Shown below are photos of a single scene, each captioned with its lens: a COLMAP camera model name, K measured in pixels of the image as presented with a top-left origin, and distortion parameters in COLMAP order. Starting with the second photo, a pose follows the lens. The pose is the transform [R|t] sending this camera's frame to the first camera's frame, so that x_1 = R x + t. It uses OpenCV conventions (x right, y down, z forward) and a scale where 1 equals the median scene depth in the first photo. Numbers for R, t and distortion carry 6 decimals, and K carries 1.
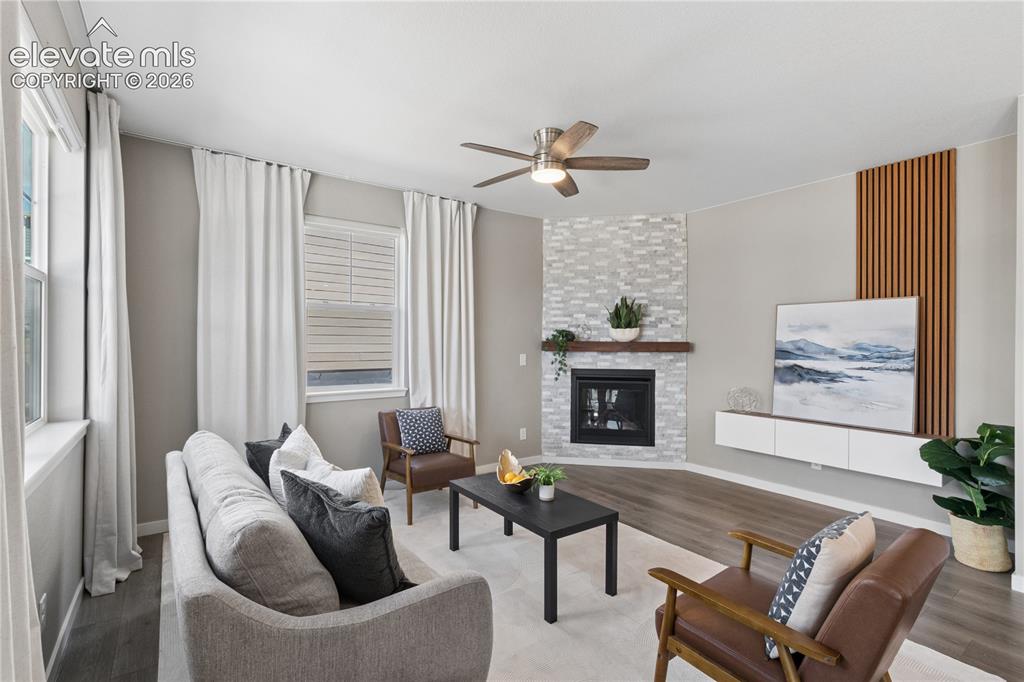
lens RADIAL K [[472.1, 0, 497.0], [0, 472.1, 342.4], [0, 0, 1]] dist [-0.003059, -0.000899]
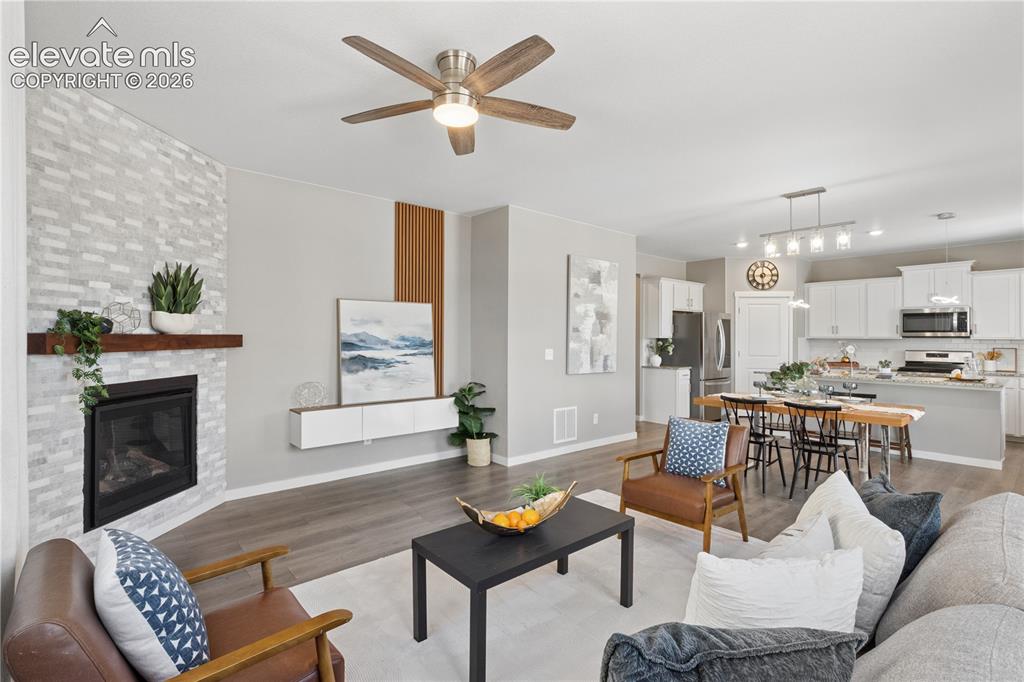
lens RADIAL K [[476.5, 0, 503.2], [0, 476.5, 333.4], [0, 0, 1]] dist [-0.006222, -0.000305]
pose [[-0.100197, -0.001313, 0.994967, -0.409069], [-0.003273, 0.999994, 0.000990, -0.004734], [-0.994962, -0.003157, -0.100201, 0.622587]]
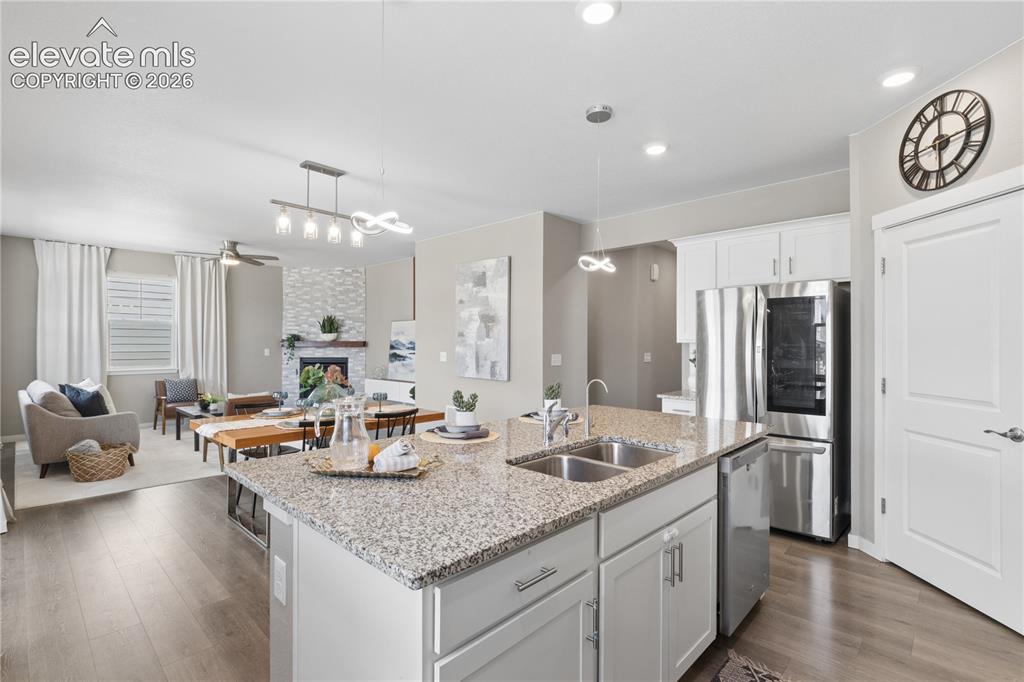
lens RADIAL K [[472.1, 0, 497.0], [0, 472.1, 342.4], [0, 0, 1]] dist [-0.003059, -0.000899]
pose [[0.981241, -0.002583, 0.192769, 0.538177], [0.003239, 0.999990, -0.003088, 0.010523], [-0.192760, 0.003654, 0.981239, -0.802161]]
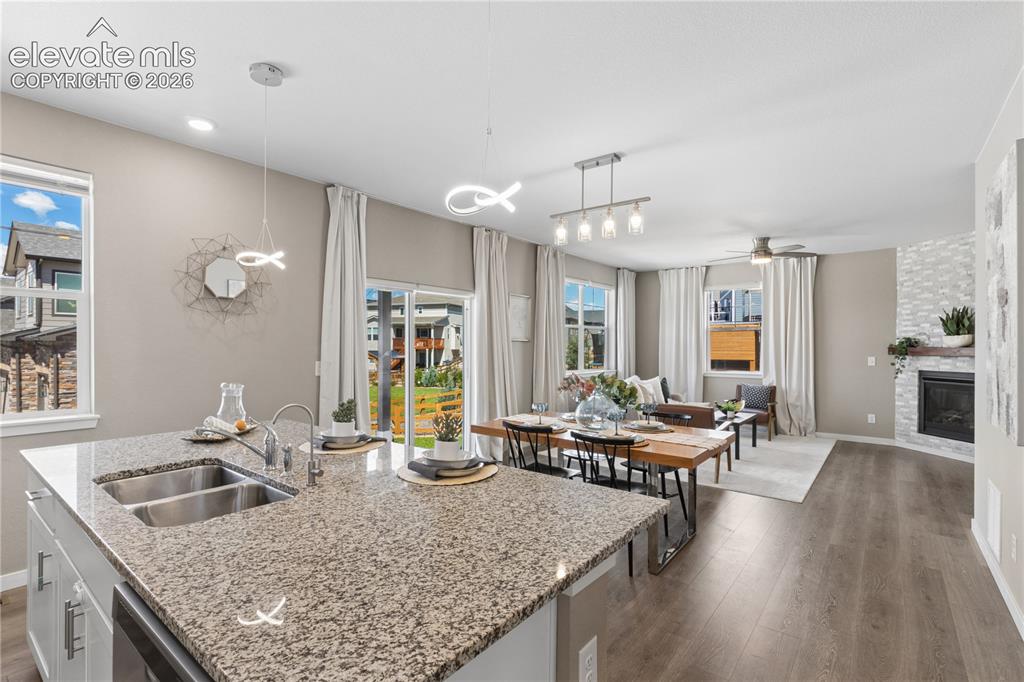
lens RADIAL K [[475.0, 0, 502.6], [0, 475.0, 344.3], [0, 0, 1]] dist [-0.003203, -0.000675]
pose [[0.280994, -0.006043, -0.959690, 1.038087], [-0.006429, 0.999946, -0.008179, 0.007257], [0.959688, 0.008468, 0.280940, -0.345901]]
